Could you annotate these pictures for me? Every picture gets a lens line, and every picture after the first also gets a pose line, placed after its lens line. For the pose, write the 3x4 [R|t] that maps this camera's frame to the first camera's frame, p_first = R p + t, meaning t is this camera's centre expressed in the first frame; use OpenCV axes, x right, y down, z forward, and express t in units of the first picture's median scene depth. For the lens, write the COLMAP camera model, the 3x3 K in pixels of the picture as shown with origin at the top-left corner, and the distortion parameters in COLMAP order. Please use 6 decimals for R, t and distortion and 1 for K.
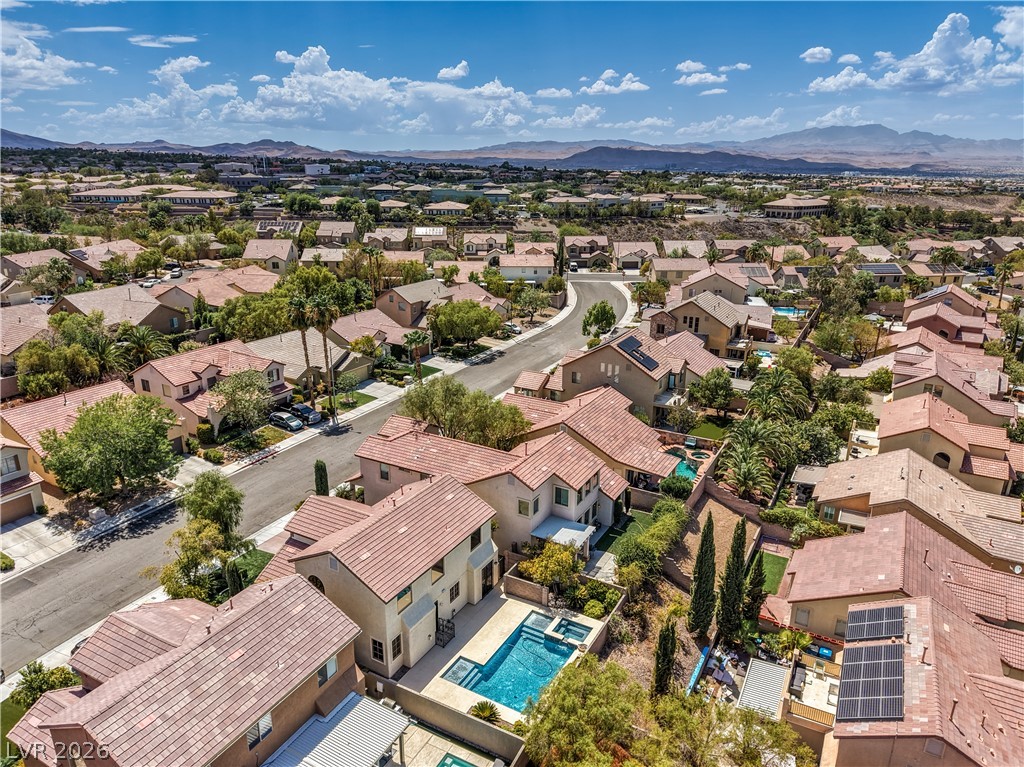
lens RADIAL K [[683.3, 0, 507.7], [0, 683.3, 384.9], [0, 0, 1]] dist [0.027253, -0.023759]
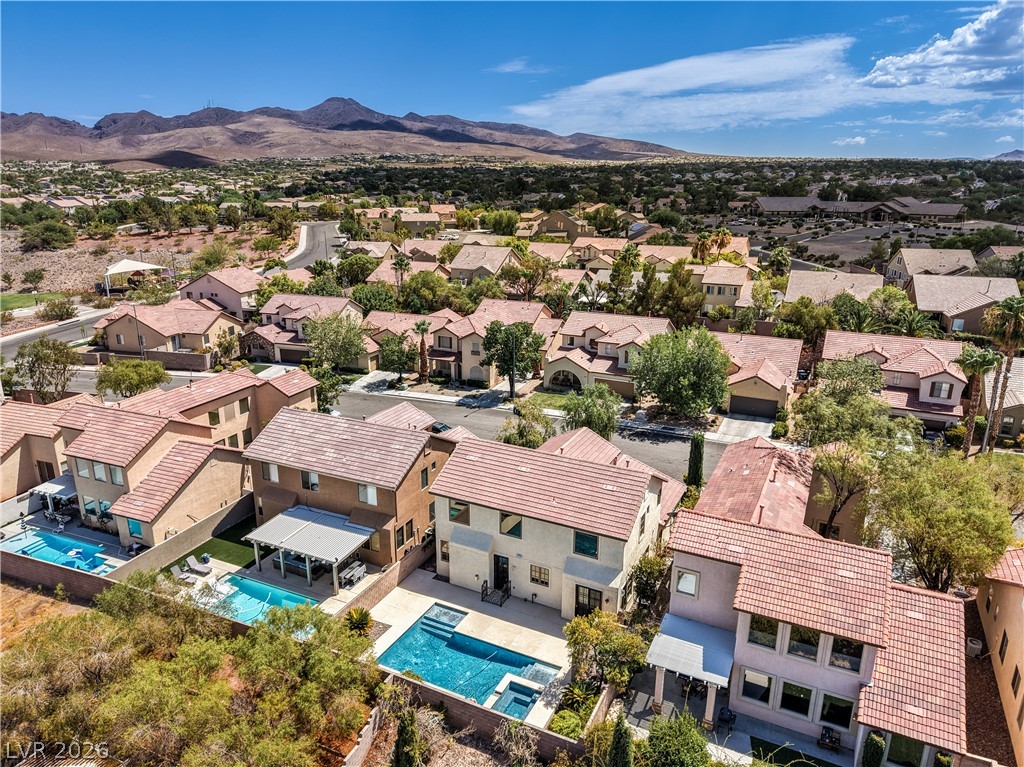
lens RADIAL K [[683.3, 0, 511.0], [0, 683.3, 385.7], [0, 0, 1]] dist [0.027253, -0.023759]
pose [[0.046775, 0.276168, -0.959970, 0.089940], [-0.307917, 0.918211, 0.249151, -0.014997], [0.950263, 0.283937, 0.127986, 0.107470]]
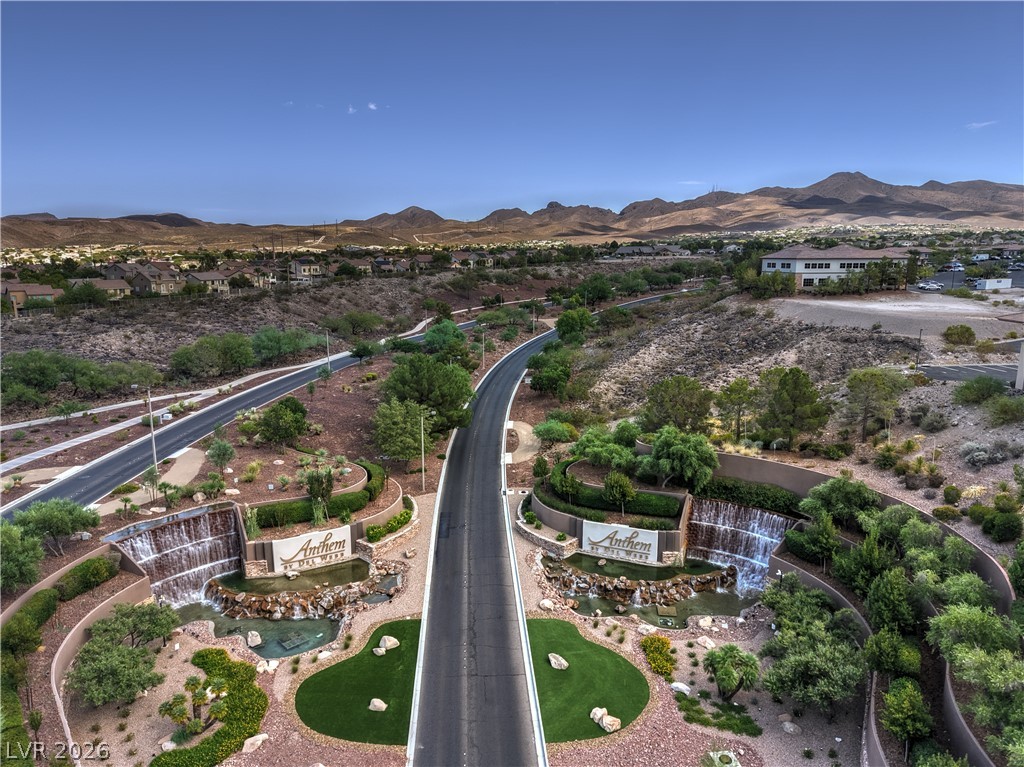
lens RADIAL K [[683.3, 0, 514.0], [0, 683.3, 383.2], [0, 0, 1]] dist [0.027253, -0.023759]
pose [[-0.614981, 0.135966, -0.776731, 0.858896], [-0.245696, 0.902947, 0.352591, -0.371984], [0.749287, 0.407676, -0.521889, 1.382777]]
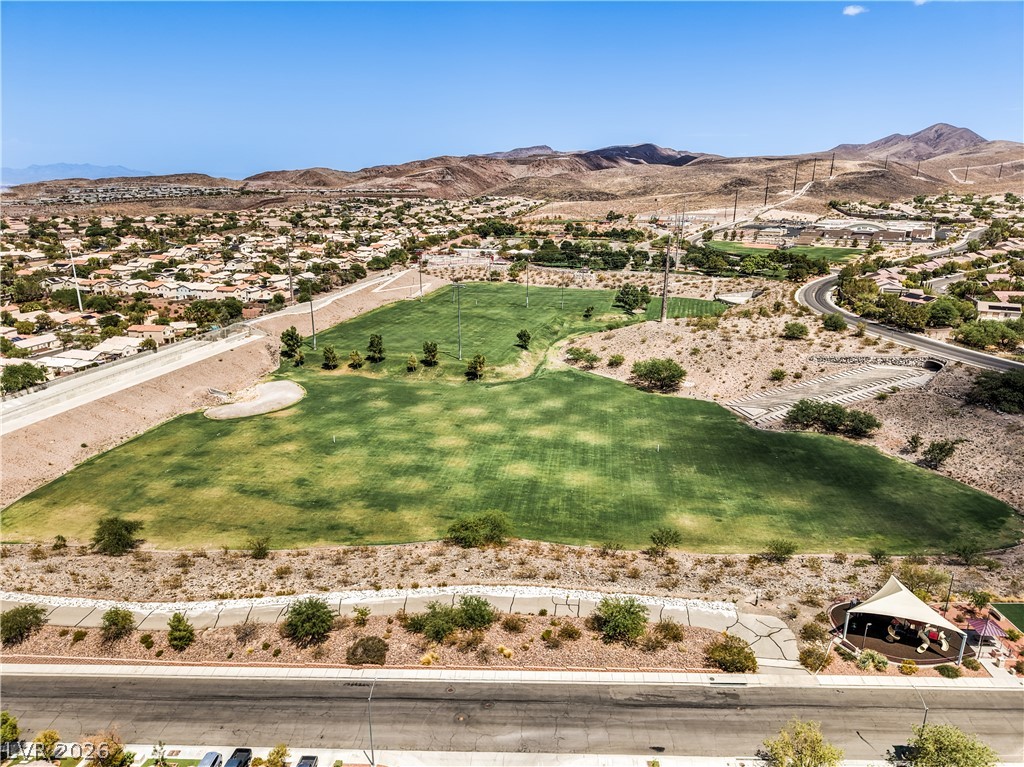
lens RADIAL K [[683.3, 0, 506.7], [0, 683.3, 385.7], [0, 0, 1]] dist [0.027253, -0.023759]
pose [[-0.969665, 0.054532, -0.238278, -0.129470], [-0.089964, 0.826760, 0.555315, -0.108770], [0.227282, 0.559906, -0.796774, 0.053851]]
